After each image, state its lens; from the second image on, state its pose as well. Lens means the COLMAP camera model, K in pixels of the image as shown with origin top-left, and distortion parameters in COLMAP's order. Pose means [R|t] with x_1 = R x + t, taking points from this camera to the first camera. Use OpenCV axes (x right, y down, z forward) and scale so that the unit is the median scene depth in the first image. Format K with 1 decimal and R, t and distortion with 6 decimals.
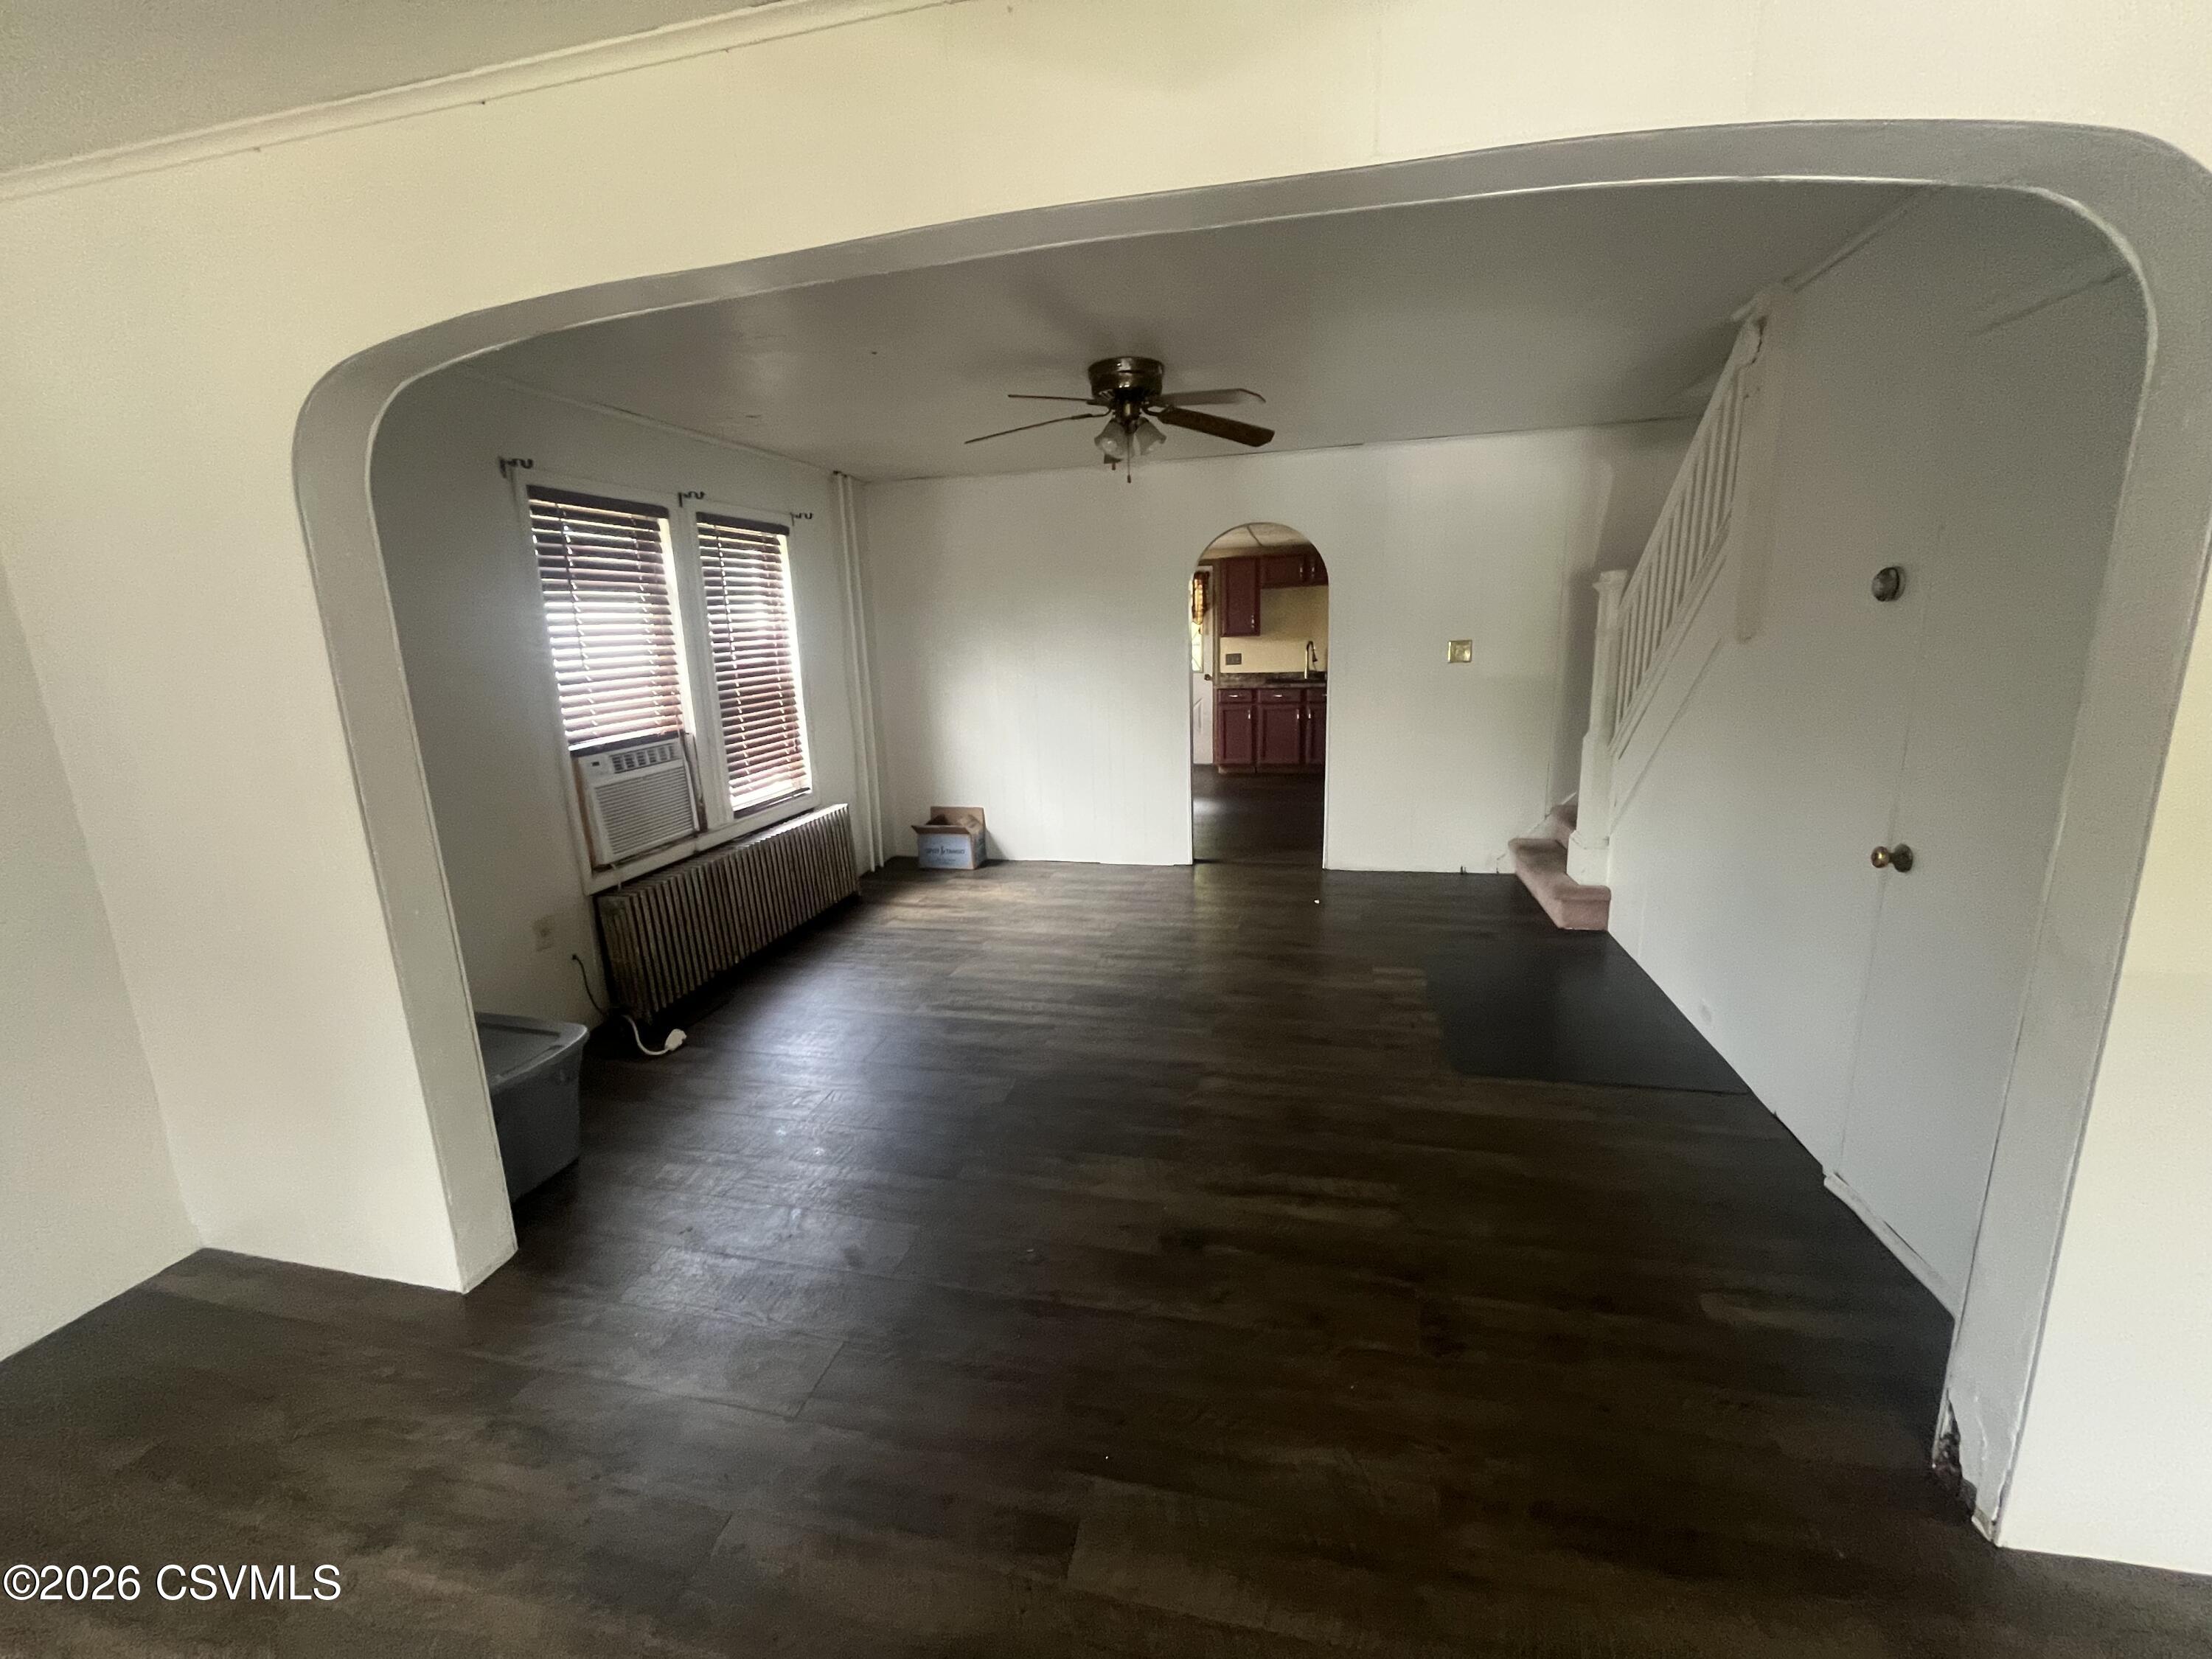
lens RADIAL K [[895.7, 0, 1110.0], [0, 895.7, 828.2], [0, 0, 1]] dist [-0.000948, -0.000383]
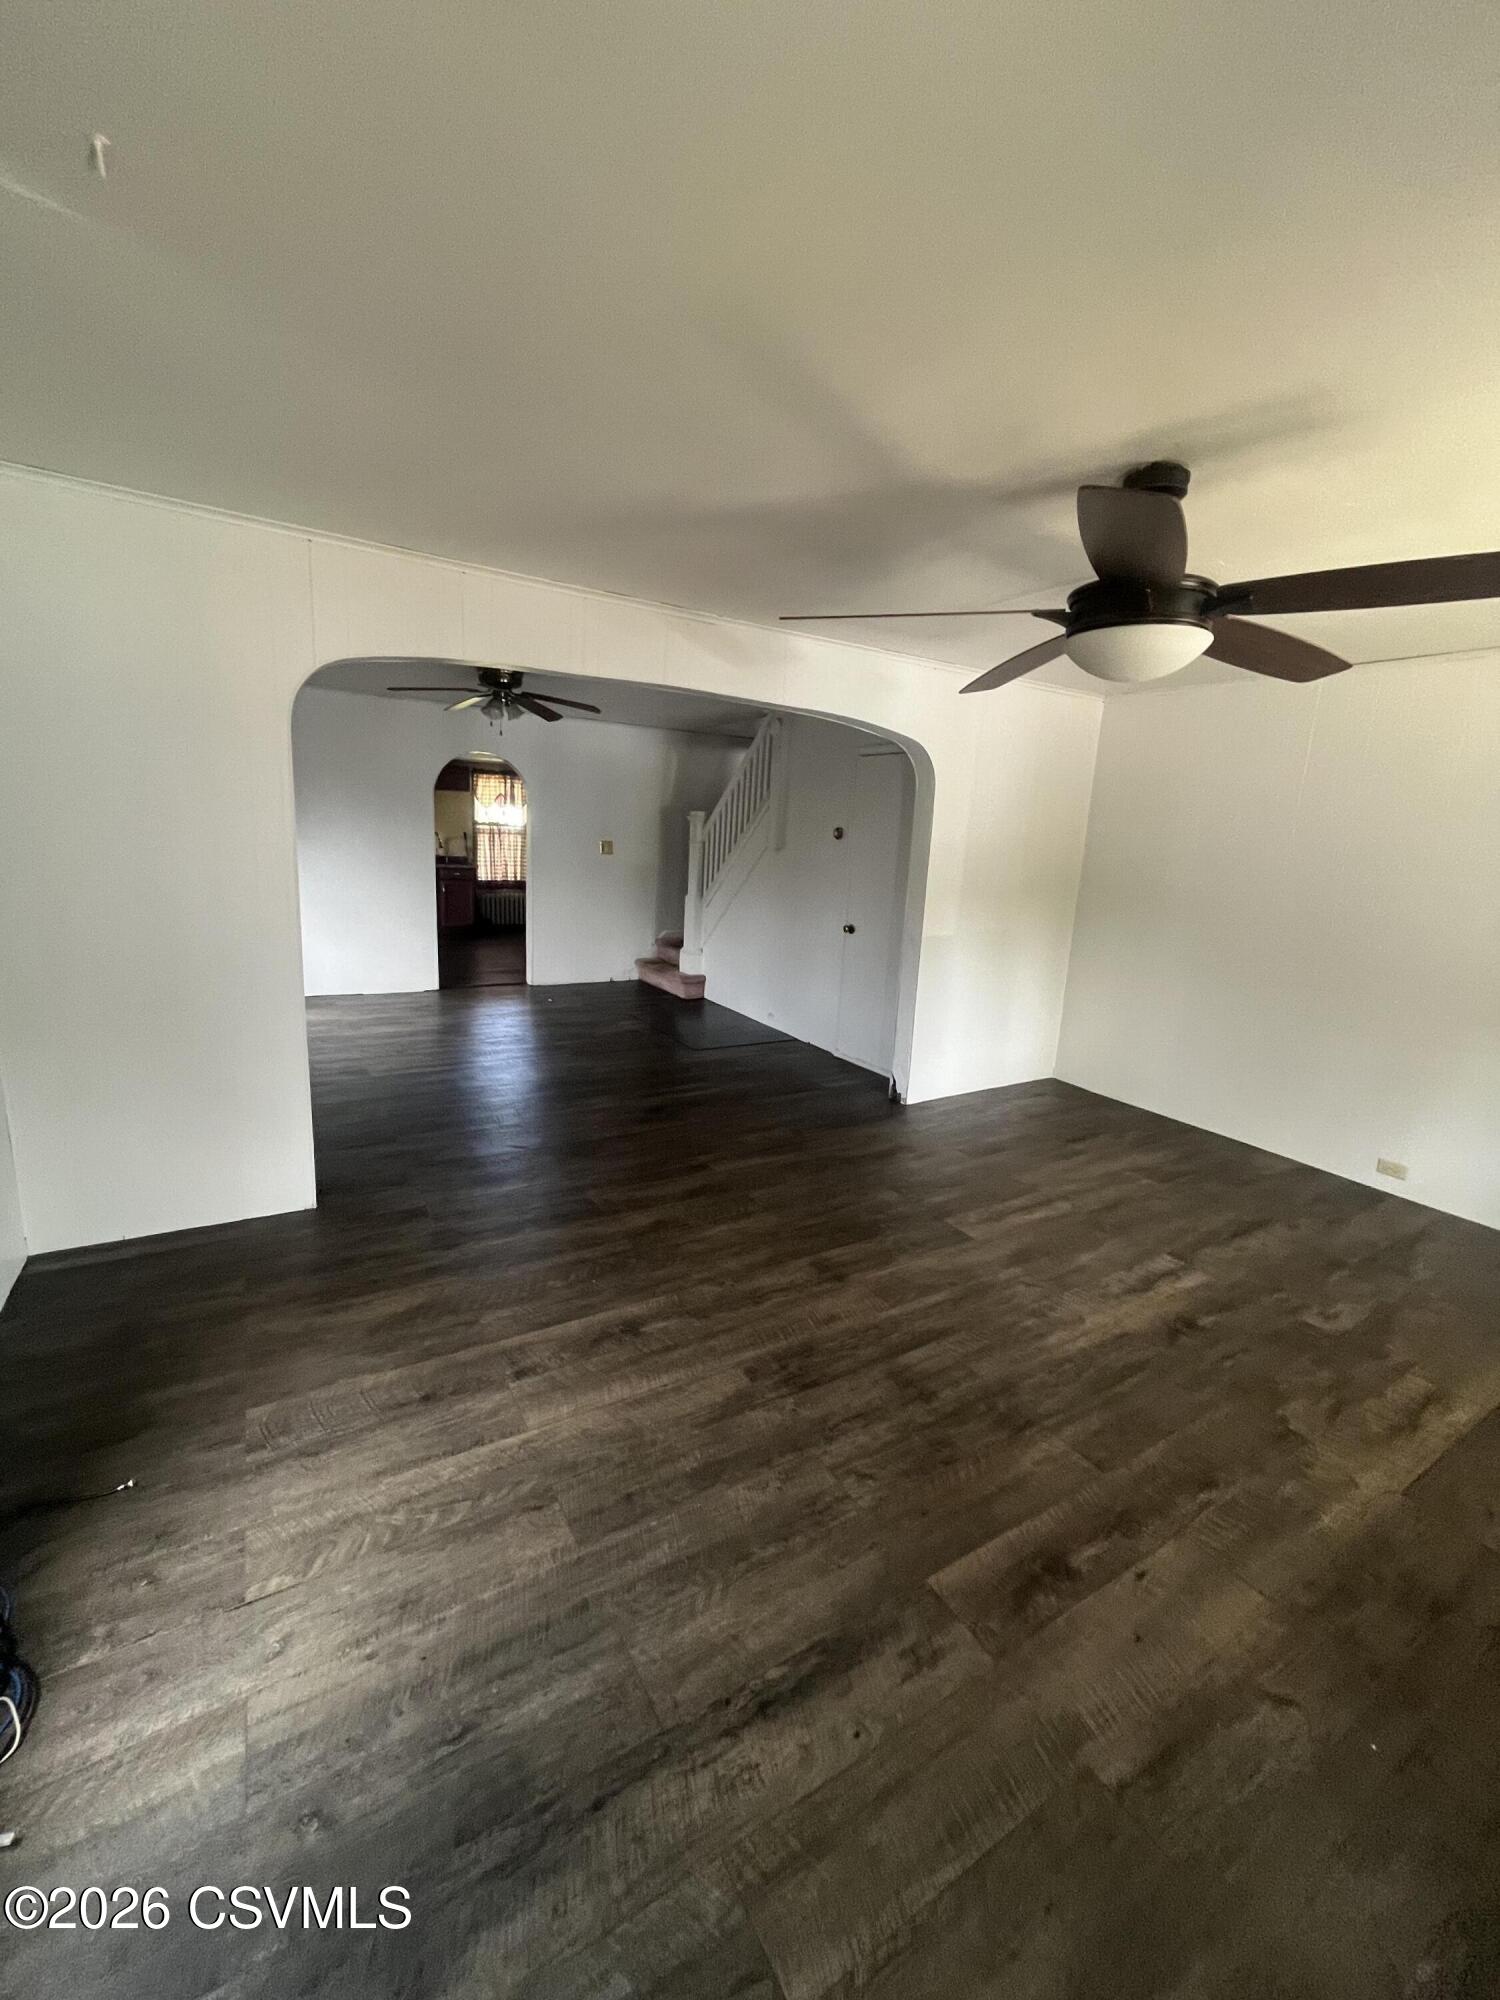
lens RADIAL K [[809.9, 0, 744.3], [0, 809.9, 996.9], [0, 0, 1]] dist [-0.000948, -0.000383]
pose [[0.716395, -0.070009, 0.694174, -0.613020], [0.079714, 0.996651, 0.018249, 0.091280], [-0.693126, 0.042262, 0.719576, -0.327089]]
